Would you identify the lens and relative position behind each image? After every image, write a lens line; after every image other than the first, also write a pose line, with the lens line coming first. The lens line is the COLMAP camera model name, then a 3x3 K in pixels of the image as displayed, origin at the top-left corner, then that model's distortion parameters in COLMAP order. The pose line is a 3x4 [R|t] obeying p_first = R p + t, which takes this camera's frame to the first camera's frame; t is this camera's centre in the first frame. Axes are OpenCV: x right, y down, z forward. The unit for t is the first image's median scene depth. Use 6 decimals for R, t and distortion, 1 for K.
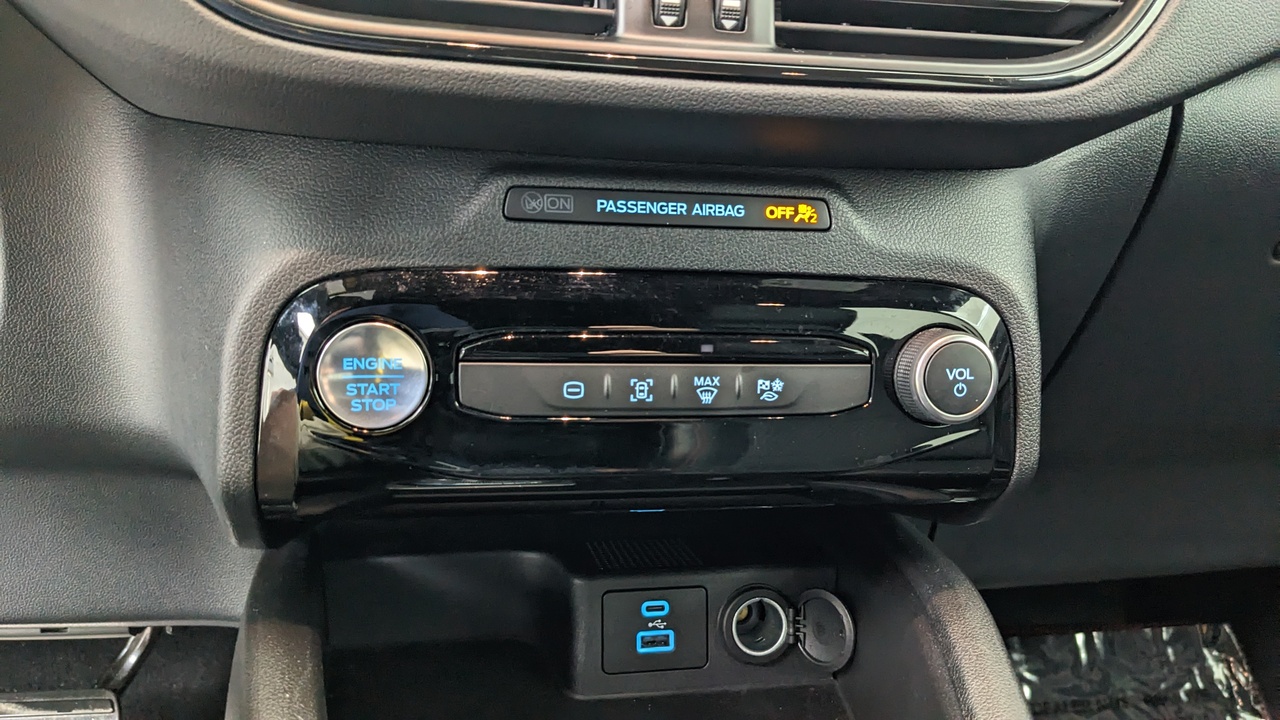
lens RADIAL K [[1024.2, 0, 640.0], [0, 1024.2, 360.0], [0, 0, 1]] dist [0.077891, -0.153966]
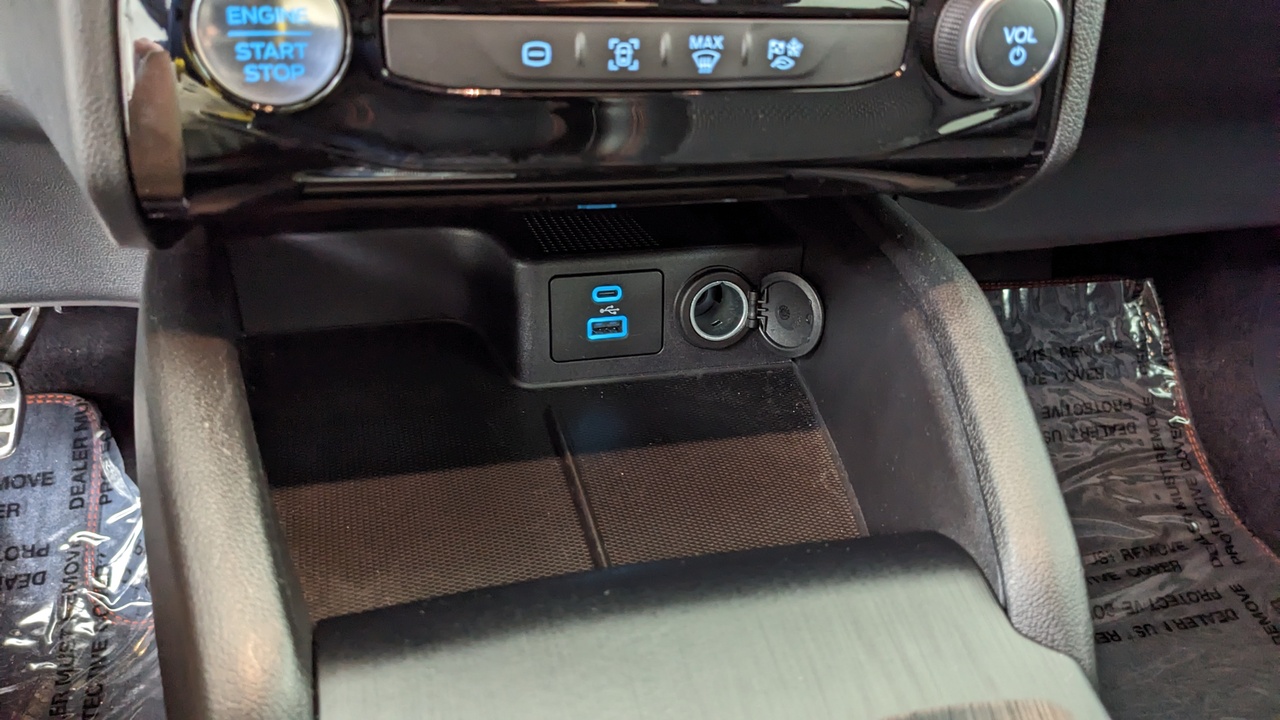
lens RADIAL K [[1032.2, 0, 622.9], [0, 1032.2, 362.1], [0, 0, 1]] dist [0.076753, -0.157402]
pose [[0.997239, -0.012768, 0.073148, -0.051845], [-0.012819, 0.940711, 0.338967, -0.015504], [-0.073139, -0.338969, 0.937950, 0.159431]]
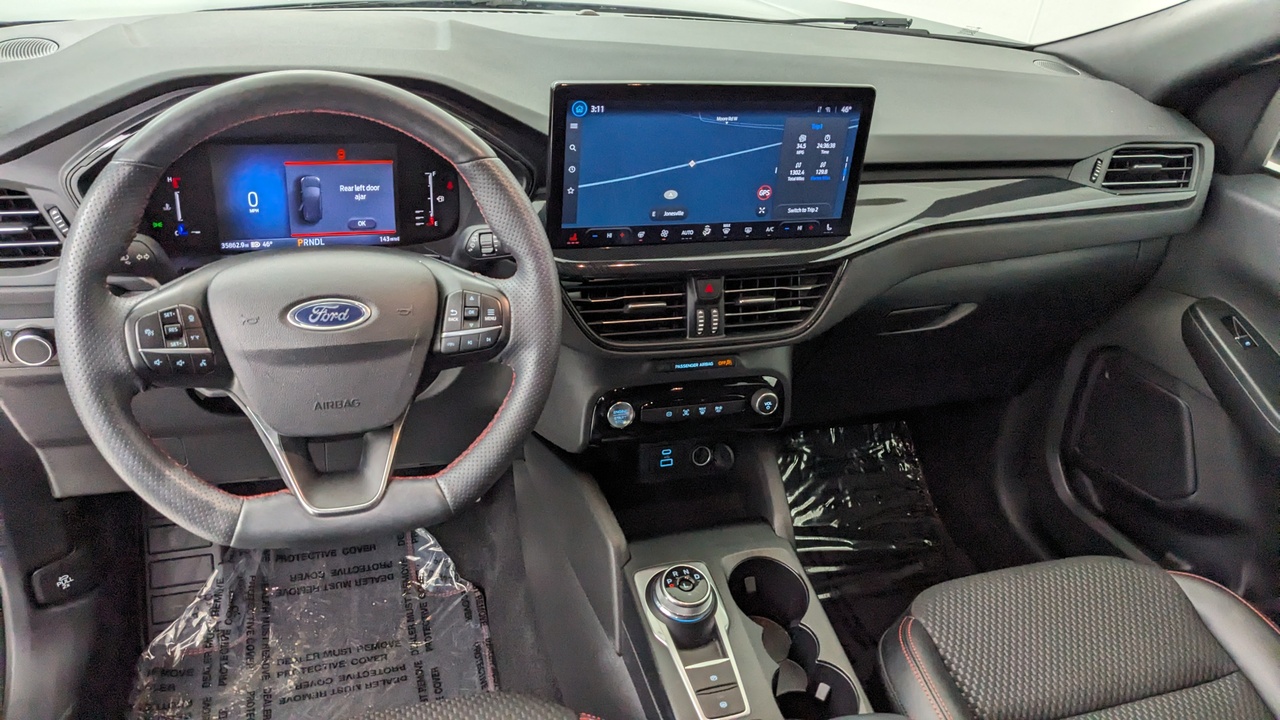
lens RADIAL K [[1024.2, 0, 640.0], [0, 1024.2, 360.0], [0, 0, 1]] dist [0.077891, -0.153966]
pose [[0.989521, -0.024418, 0.142306, -0.607690], [-0.011728, 0.968746, 0.247777, -0.948981], [-0.143909, -0.246850, 0.958309, -2.218903]]
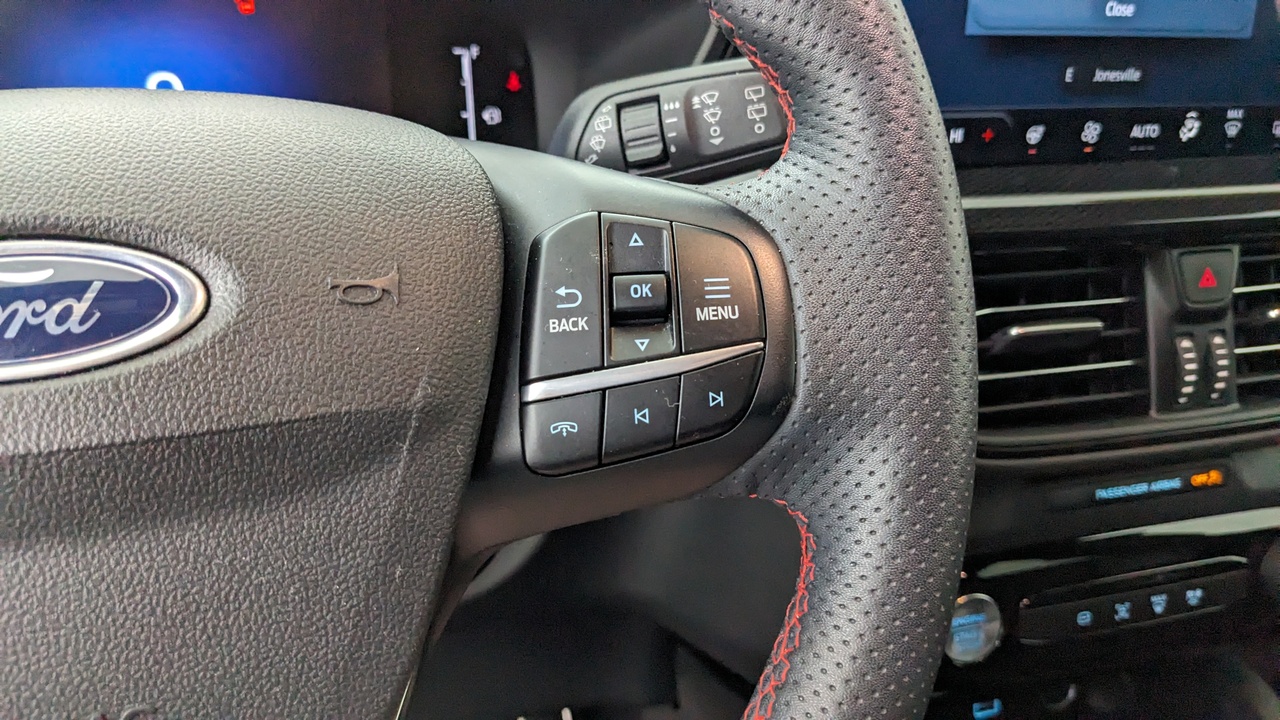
lens RADIAL K [[1071.3, 0, 640.0], [0, 1071.3, 360.0], [0, 0, 1]] dist [0.010744, 0.000322]
pose [[0.992805, -0.072436, 0.095344, -0.716877], [0.062407, 0.992590, 0.104261, -0.472859], [-0.102190, -0.097561, 0.989969, -0.396310]]
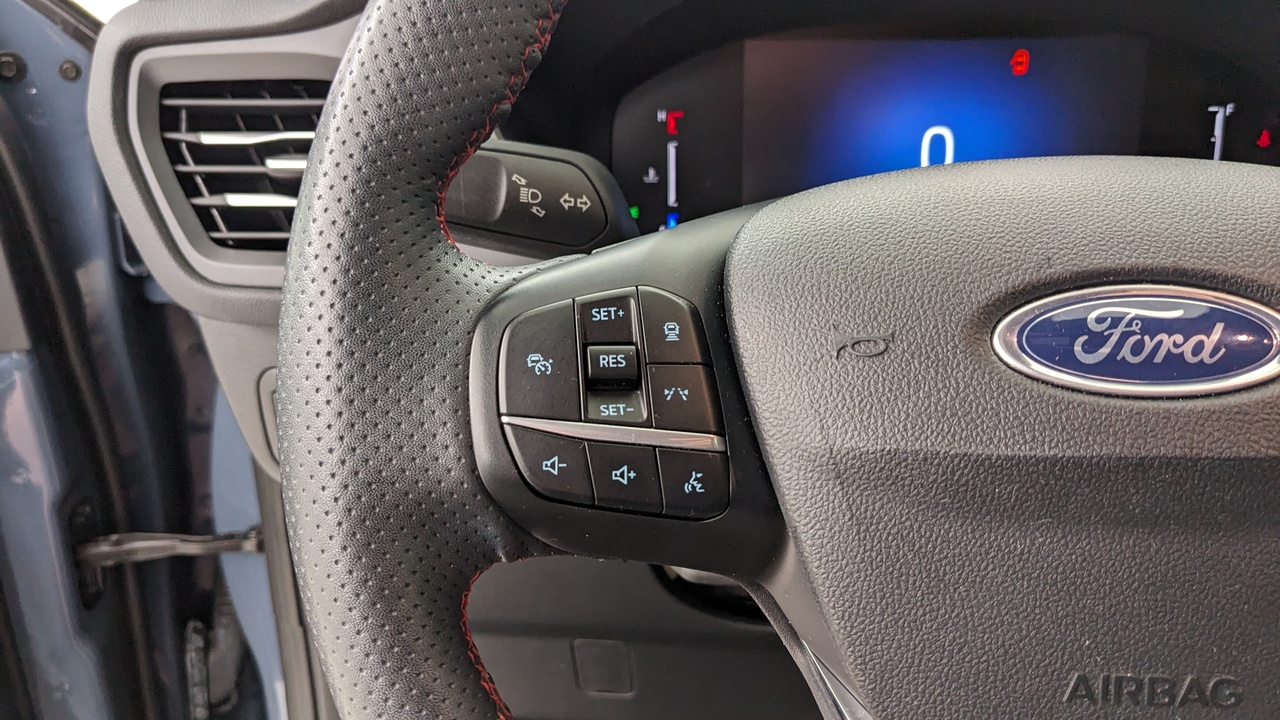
lens RADIAL K [[1064.2, 0, 640.0], [0, 1064.2, 360.0], [0, 0, 1]] dist [-0.058171, -0.005413]
pose [[0.953758, 0.030506, -0.299022, -1.071120], [-0.009798, 0.997463, 0.070509, -0.490919], [0.300415, -0.064319, 0.951638, -0.540292]]
